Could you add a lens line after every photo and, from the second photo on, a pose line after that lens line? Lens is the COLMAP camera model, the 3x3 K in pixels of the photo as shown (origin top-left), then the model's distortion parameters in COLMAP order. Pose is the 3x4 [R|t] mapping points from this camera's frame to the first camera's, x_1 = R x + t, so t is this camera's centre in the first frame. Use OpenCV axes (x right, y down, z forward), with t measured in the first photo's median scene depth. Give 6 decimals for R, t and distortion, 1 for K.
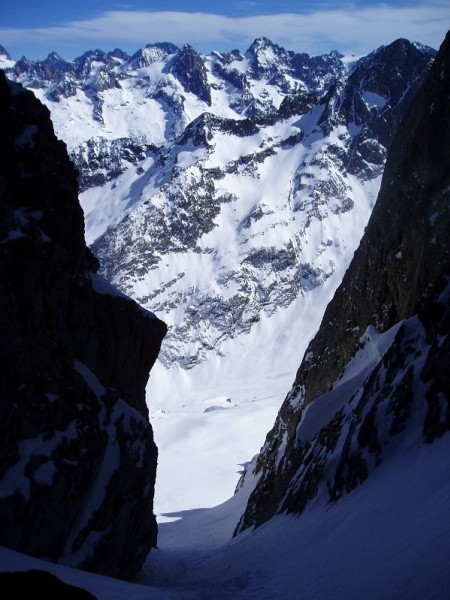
lens RADIAL K [[639.5, 0, 225.0], [0, 639.5, 300.0], [0, 0, 1]] dist [-0.142196, 0.110536]
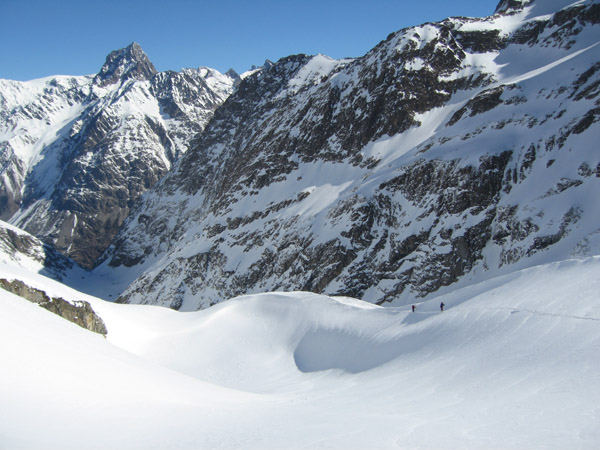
lens RADIAL K [[639.5, 0, 300.0], [0, 639.5, 225.0], [0, 0, 1]] dist [-0.142196, 0.110536]
pose [[0.557774, 0.138799, -0.818305, 0.376225], [-0.265502, 0.963952, -0.017469, -0.004138], [0.786382, 0.227005, 0.574519, 0.672017]]
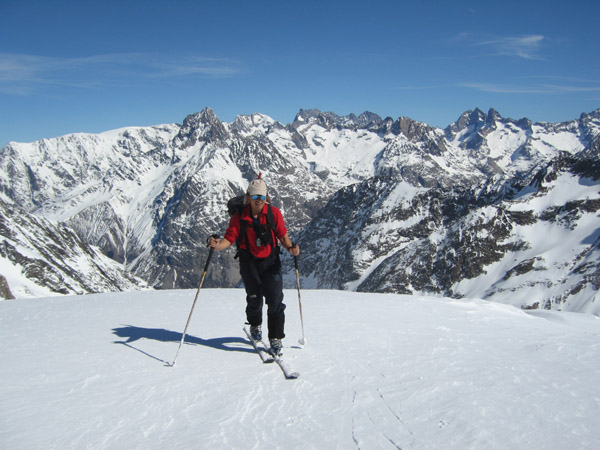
lens RADIAL K [[639.5, 0, 300.0], [0, 639.5, 225.0], [0, 0, 1]] dist [-0.142196, 0.110536]
pose [[0.512526, 0.107557, -0.851909, 0.617443], [-0.263379, 0.963992, -0.036746, -0.083391], [0.817281, 0.243208, 0.522400, 0.324383]]
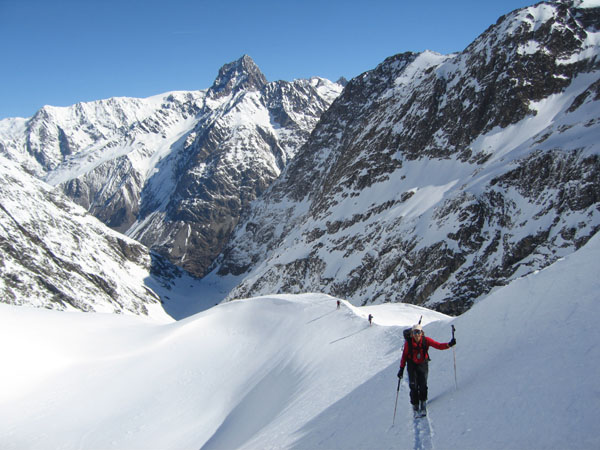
lens RADIAL K [[639.5, 0, 300.0], [0, 639.5, 225.0], [0, 0, 1]] dist [-0.142196, 0.110536]
pose [[0.402861, 0.120044, -0.907355, 0.350542], [-0.253402, 0.967238, 0.015457, -0.002795], [0.879483, 0.223698, 0.420082, 0.702874]]
